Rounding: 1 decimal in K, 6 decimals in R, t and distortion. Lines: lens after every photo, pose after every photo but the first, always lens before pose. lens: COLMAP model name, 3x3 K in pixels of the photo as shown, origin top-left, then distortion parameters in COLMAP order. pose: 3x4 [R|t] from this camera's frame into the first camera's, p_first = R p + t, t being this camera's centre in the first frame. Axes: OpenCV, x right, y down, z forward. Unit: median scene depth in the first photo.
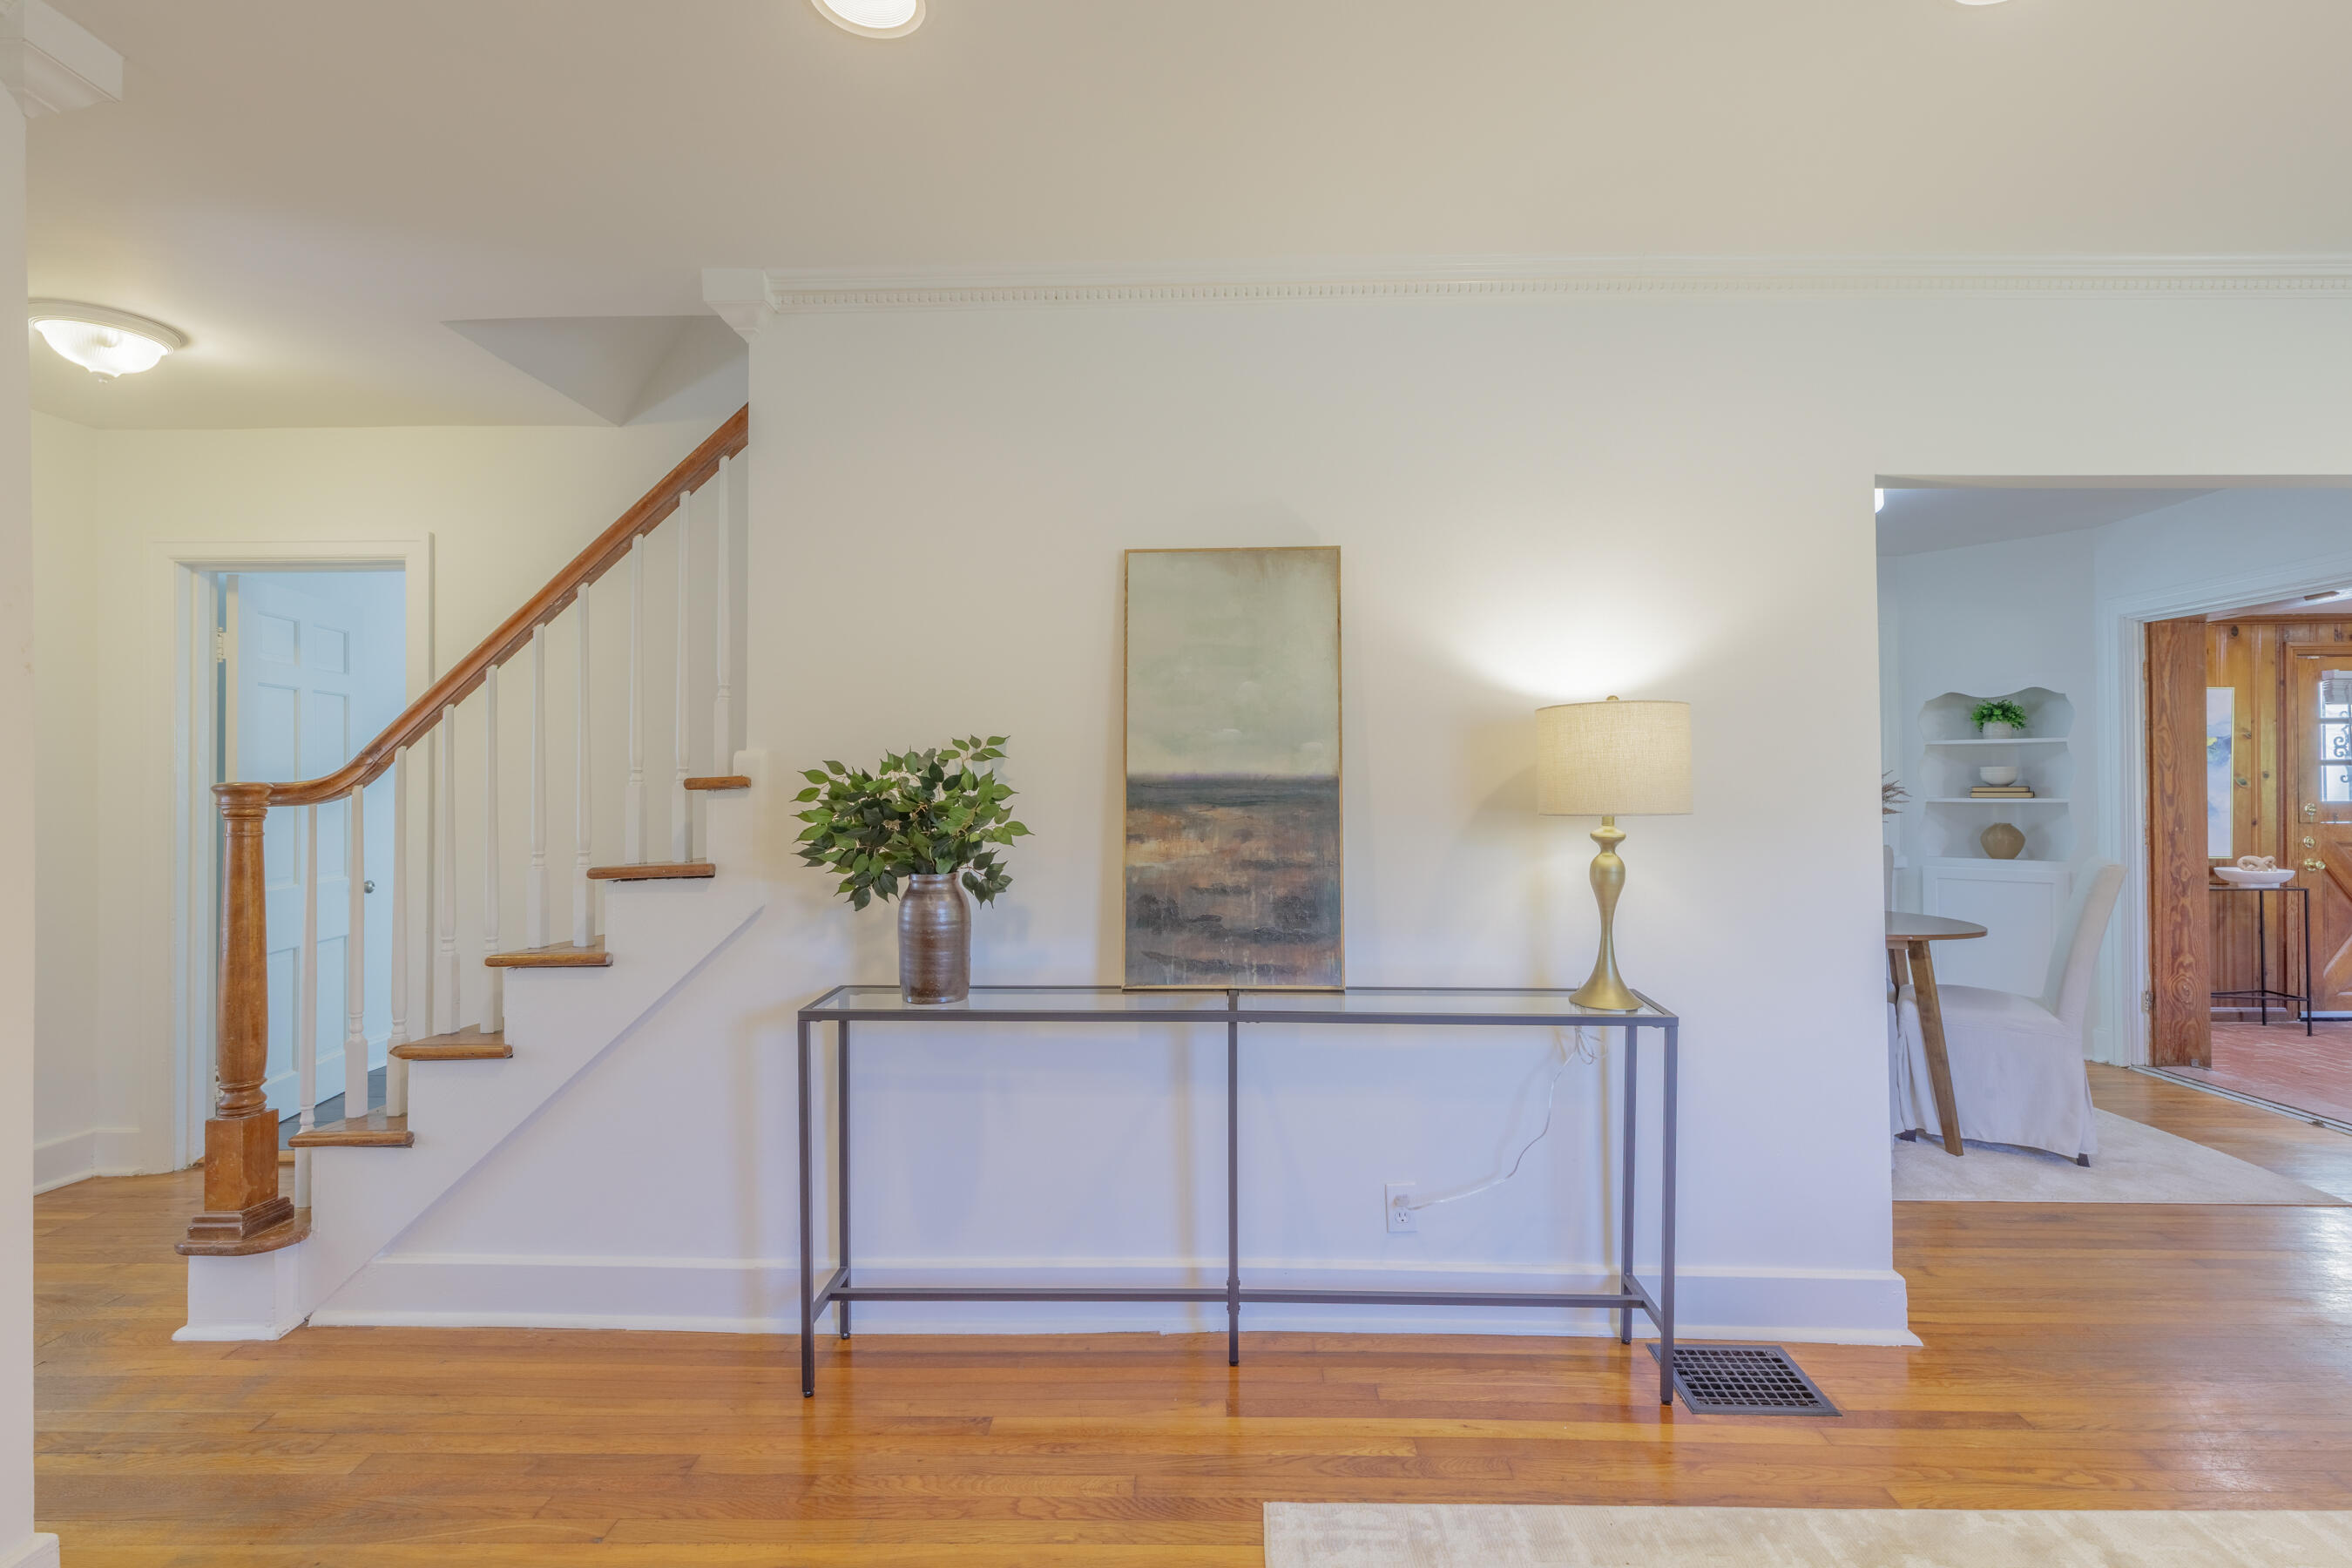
lens RADIAL K [[1040.8, 0, 1196.6], [0, 1040.8, 776.6], [0, 0, 1]] dist [0.001325, -0.000169]
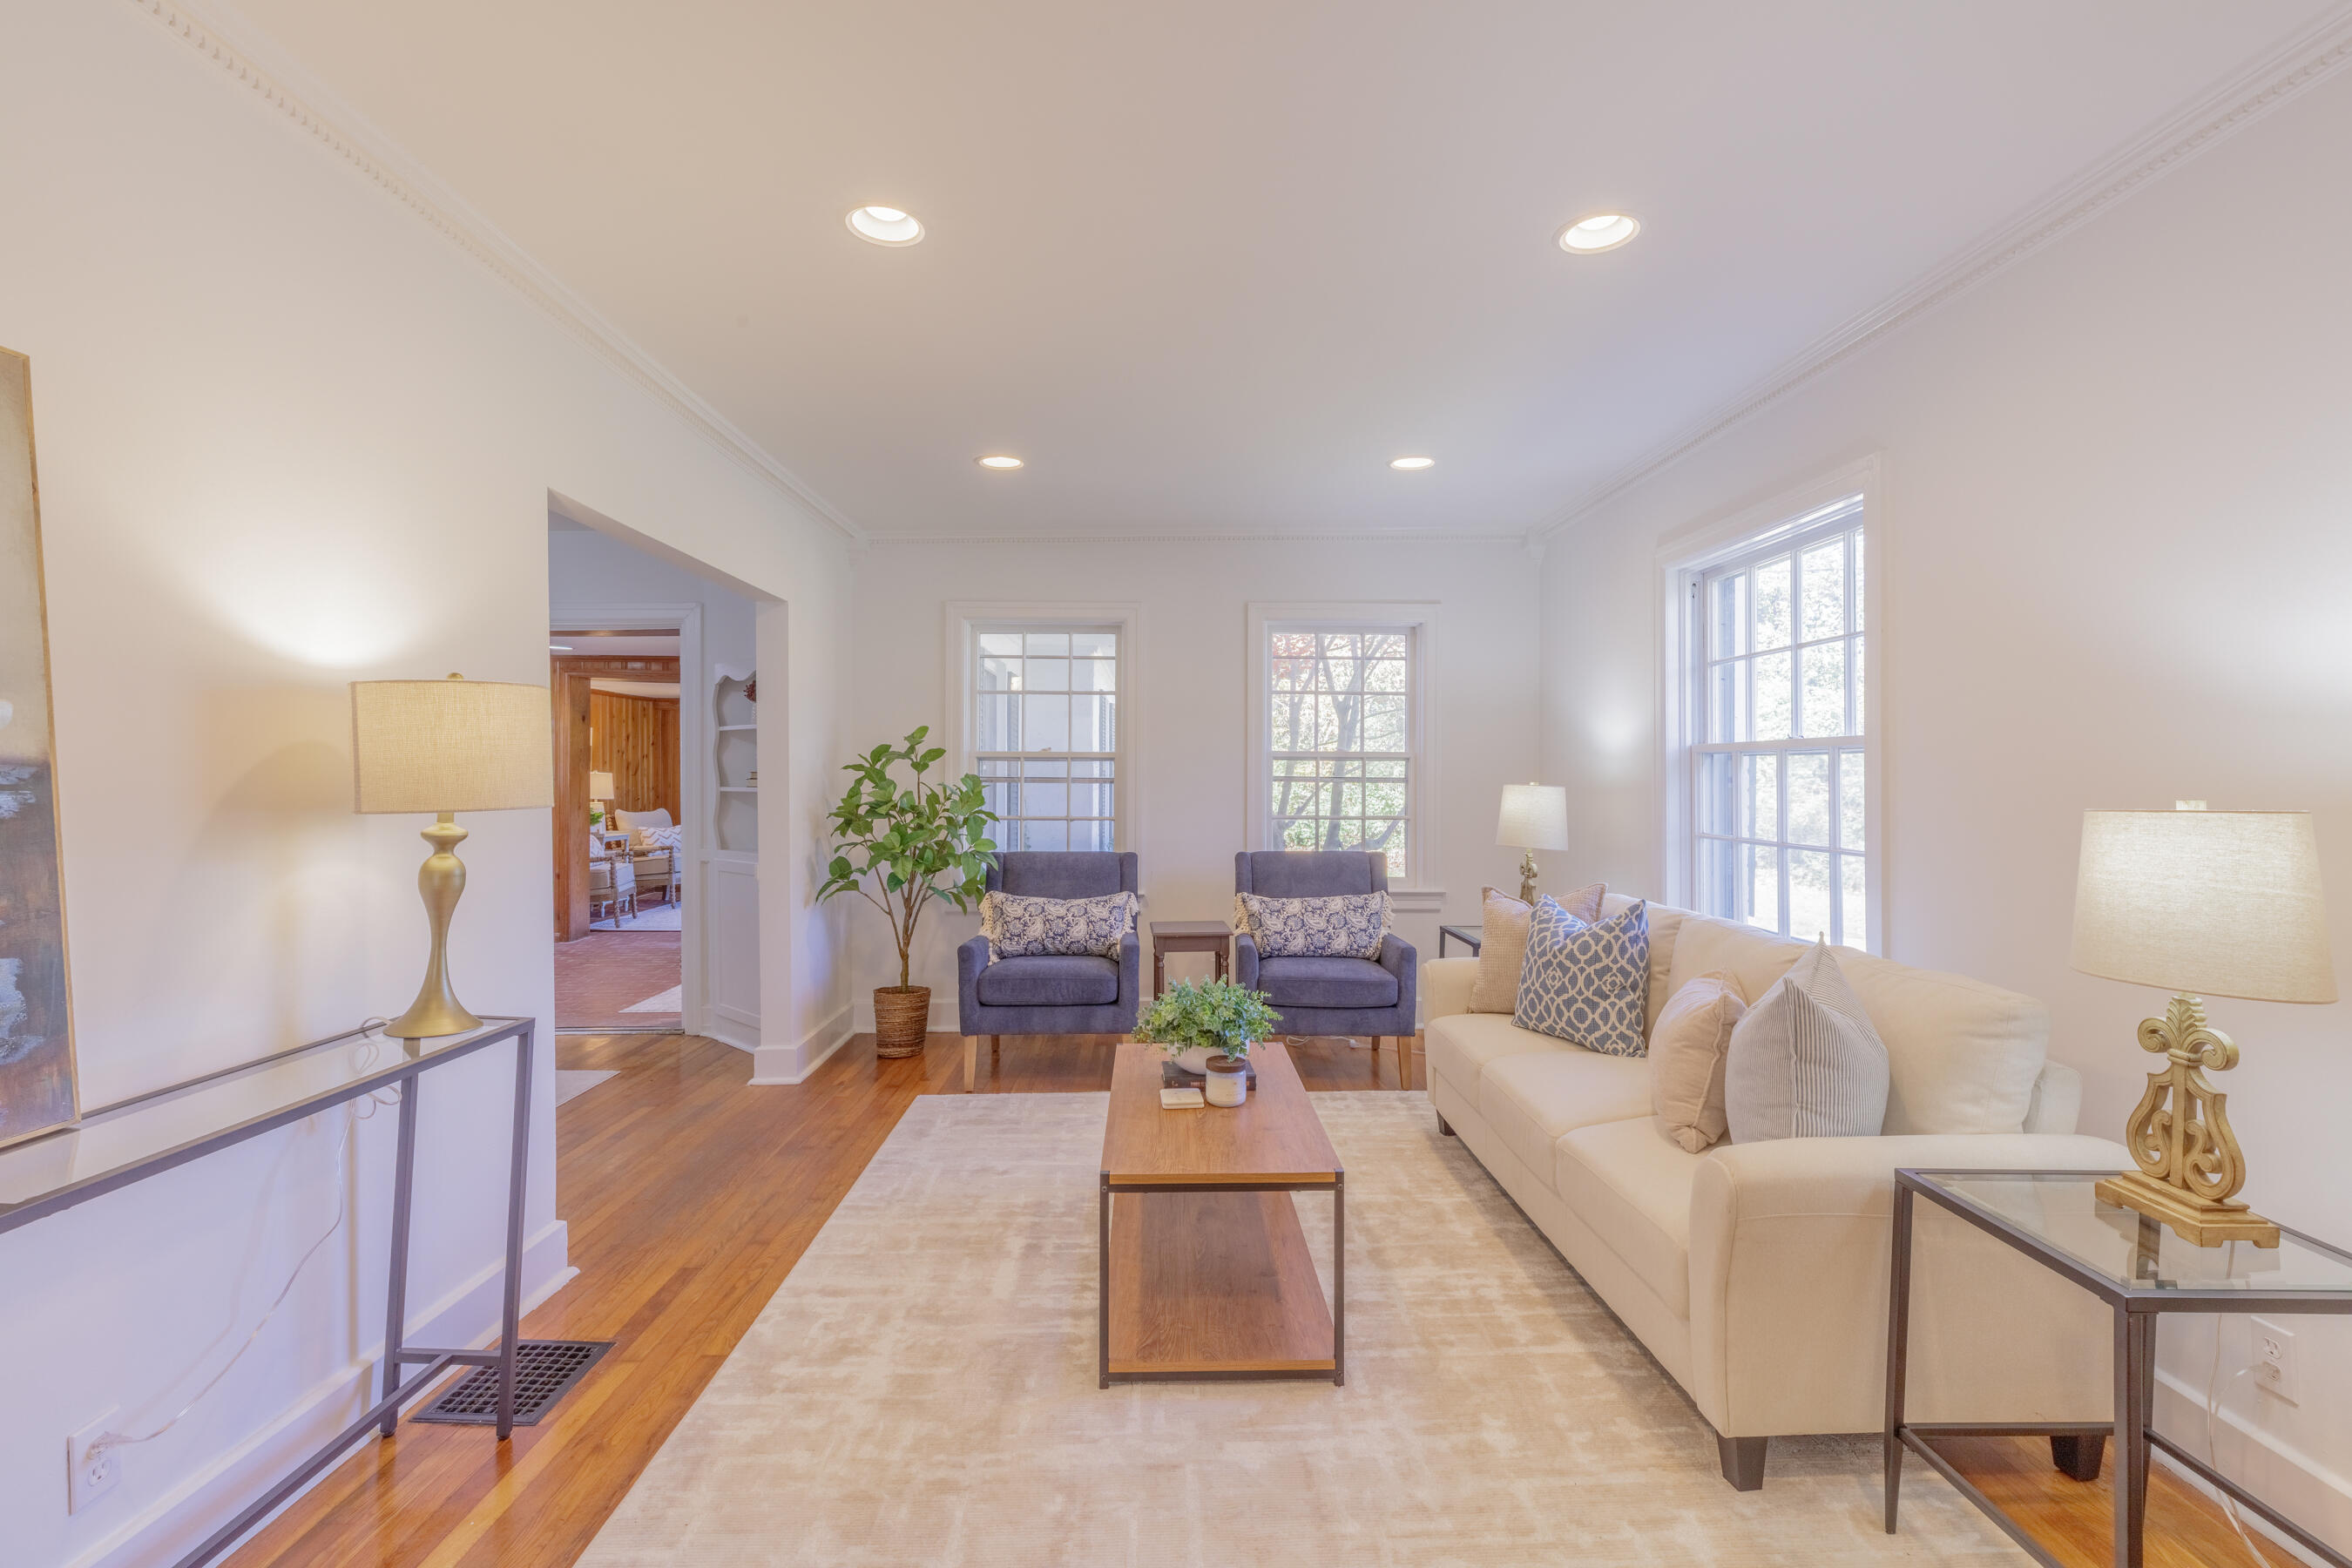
lens RADIAL K [[1040.8, 0, 1196.6], [0, 1040.8, 776.6], [0, 0, 1]] dist [0.001325, -0.000169]
pose [[-0.043806, -0.000798, 0.999040, -0.460951], [-0.007362, 0.999973, 0.000476, 0.004021], [-0.999013, -0.007334, -0.043811, 0.386826]]
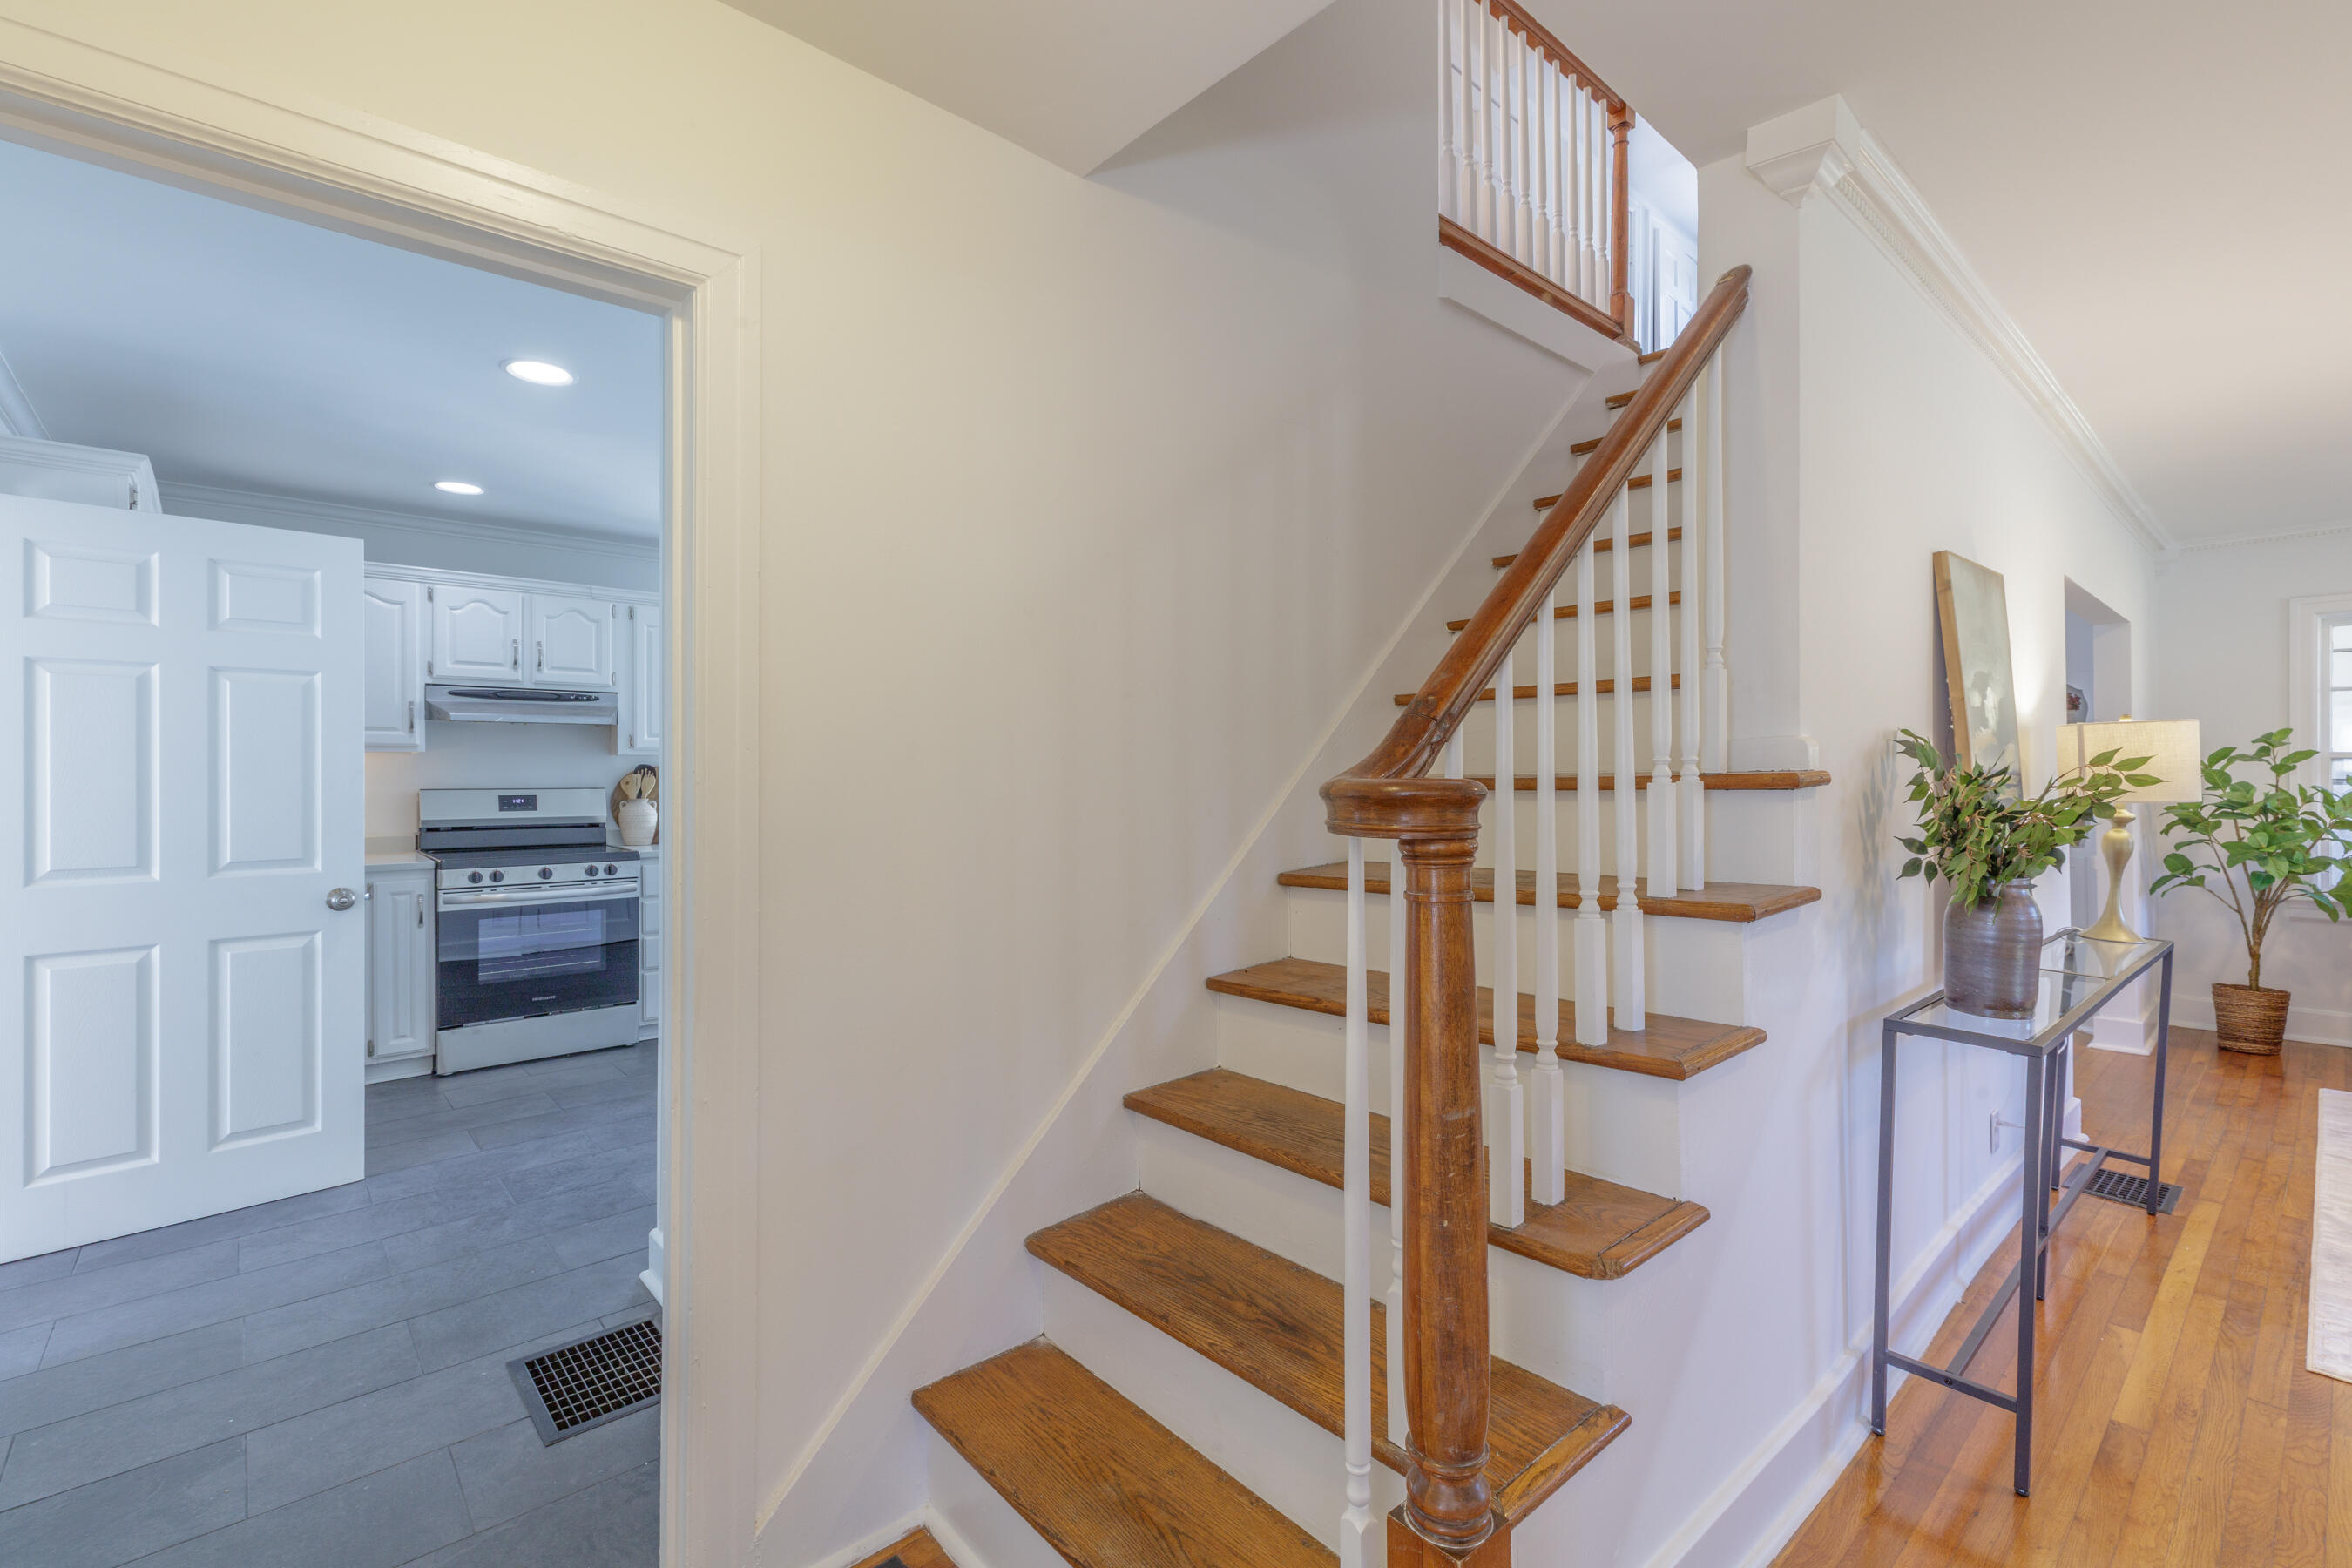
lens RADIAL K [[1052.5, 0, 1180.6], [0, 1052.5, 770.3], [0, 0, 1]] dist [0.005737, 0.000770]
pose [[0.729324, 0.003028, 0.684162, -1.356997], [-0.004755, 0.999988, 0.000642, 0.001452], [-0.684152, -0.003721, 0.729330, 0.772780]]
